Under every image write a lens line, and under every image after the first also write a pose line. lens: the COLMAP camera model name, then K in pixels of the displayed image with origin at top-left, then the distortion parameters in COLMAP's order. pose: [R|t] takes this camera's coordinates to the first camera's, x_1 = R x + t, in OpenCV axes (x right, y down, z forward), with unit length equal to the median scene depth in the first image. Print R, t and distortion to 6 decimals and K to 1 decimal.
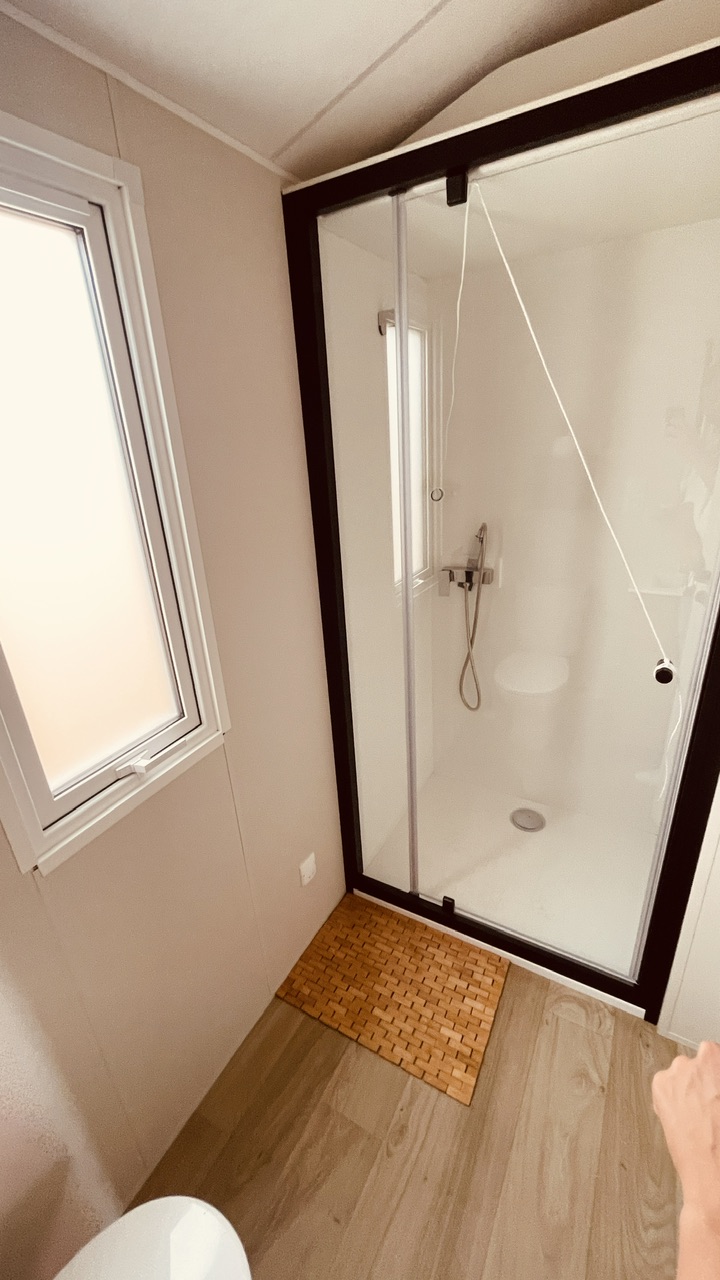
lens RADIAL K [[518.8, 0, 360.2], [0, 518.8, 637.8], [0, 0, 1]] dist [-0.001956, -0.000242]
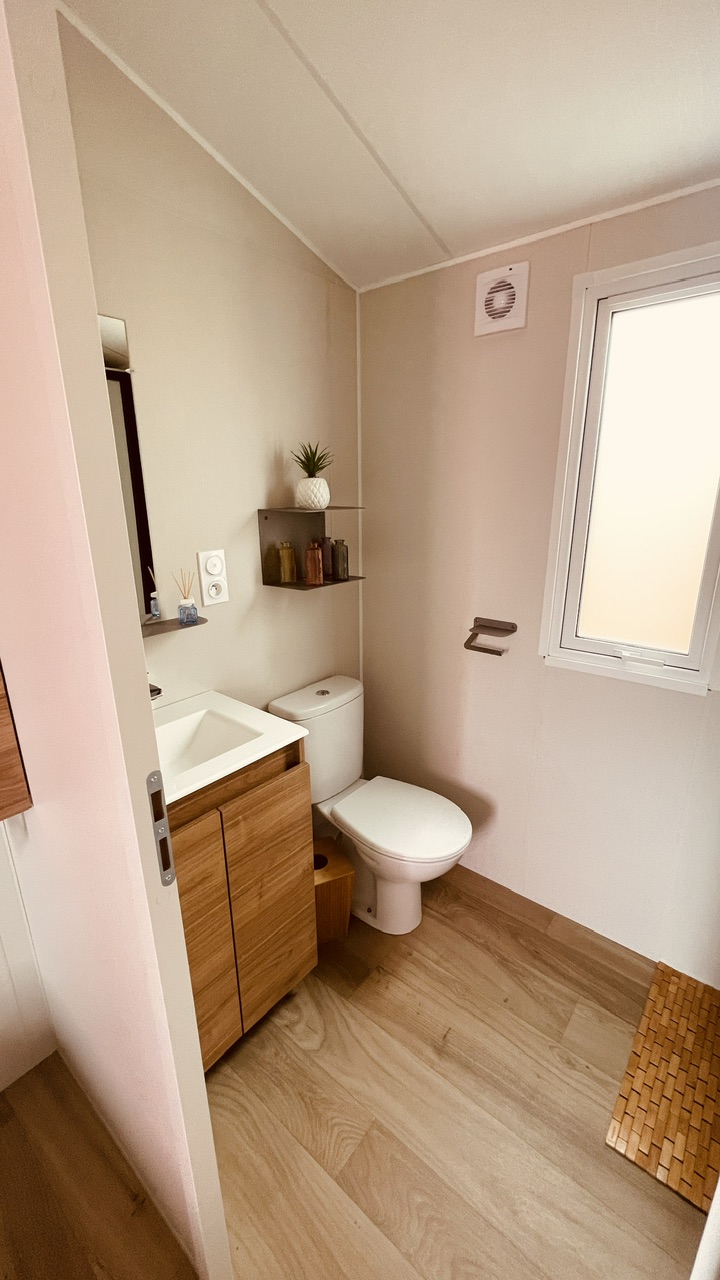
lens RADIAL K [[518.8, 0, 360.2], [0, 518.8, 637.8], [0, 0, 1]] dist [-0.001956, -0.000242]
pose [[-0.169860, 0.341094, -0.924555, 0.881878], [-0.348874, 0.856617, 0.380125, -0.076962], [0.921648, 0.387121, -0.026506, 0.282506]]
